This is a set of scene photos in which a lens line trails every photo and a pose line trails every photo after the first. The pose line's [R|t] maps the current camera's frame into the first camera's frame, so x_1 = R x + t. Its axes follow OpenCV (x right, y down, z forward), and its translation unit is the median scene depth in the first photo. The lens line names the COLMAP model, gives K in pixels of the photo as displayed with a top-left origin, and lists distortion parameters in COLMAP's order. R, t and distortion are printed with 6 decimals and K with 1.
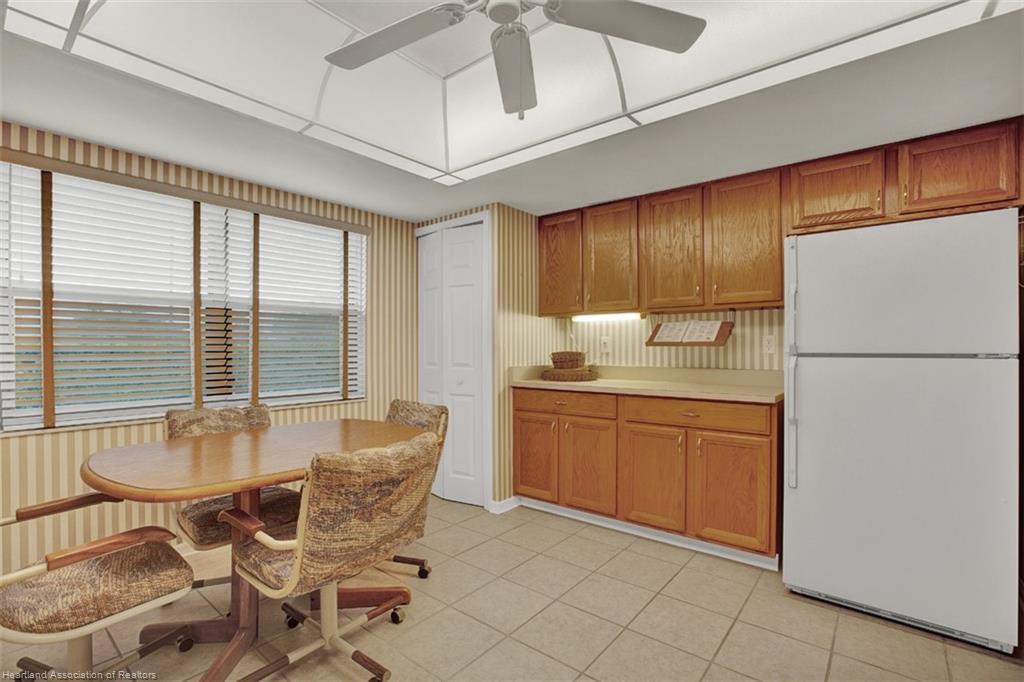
lens RADIAL K [[466.6, 0, 515.8], [0, 466.6, 347.7], [0, 0, 1]] dist [-0.024119, 0.000796]
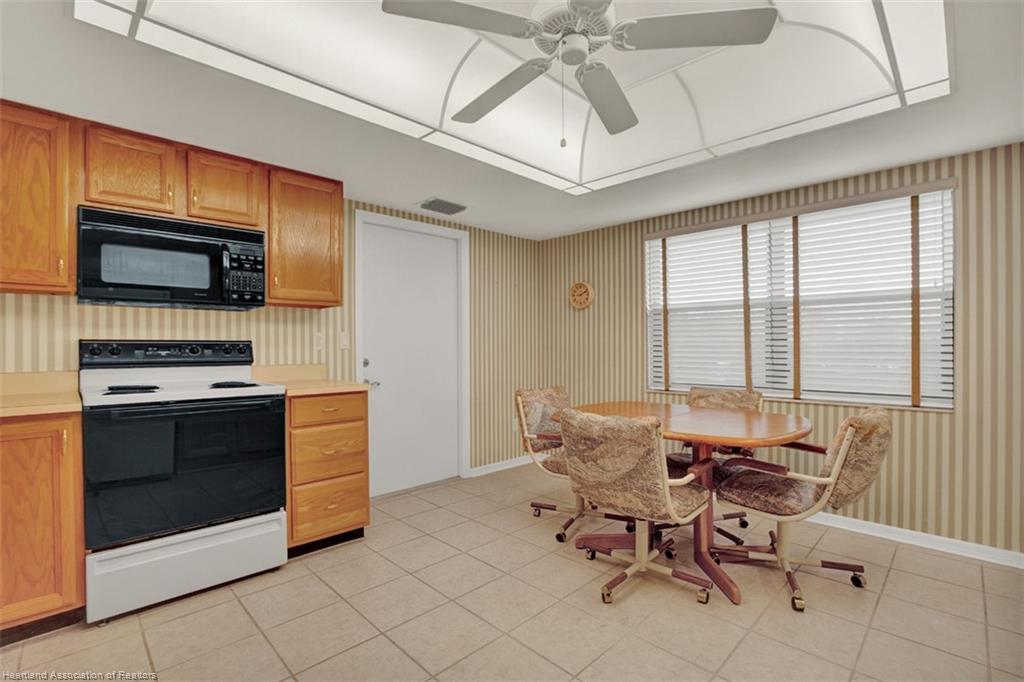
lens RADIAL K [[466.6, 0, 515.8], [0, 466.6, 347.7], [0, 0, 1]] dist [-0.024119, 0.000796]
pose [[-0.095835, 0.007602, -0.995368, 0.594947], [0.000171, 0.999971, 0.007621, 0.004600], [0.995397, 0.000560, -0.095834, 0.489594]]
